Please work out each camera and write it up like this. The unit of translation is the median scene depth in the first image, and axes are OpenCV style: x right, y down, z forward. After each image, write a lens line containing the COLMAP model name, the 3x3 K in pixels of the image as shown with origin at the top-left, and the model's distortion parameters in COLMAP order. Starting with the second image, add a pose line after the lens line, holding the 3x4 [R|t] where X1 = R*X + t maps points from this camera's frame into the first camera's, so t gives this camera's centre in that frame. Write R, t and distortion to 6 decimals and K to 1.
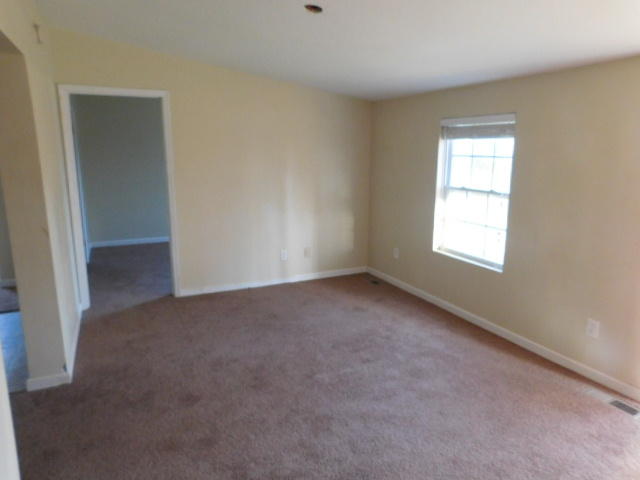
lens RADIAL K [[434.8, 0, 320.0], [0, 434.8, 240.0], [0, 0, 1]] dist [0.001074, 0.001189]
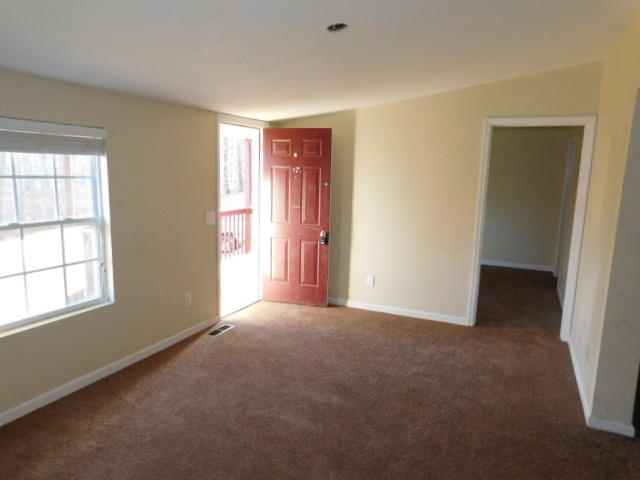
lens RADIAL K [[434.8, 0, 320.0], [0, 434.8, 240.0], [0, 0, 1]] dist [0.001074, 0.001189]
pose [[-0.630669, -0.130928, 0.764927, -0.499809], [0.145827, 0.948114, 0.282515, -0.228228], [-0.762227, 0.289721, -0.578853, 1.088115]]
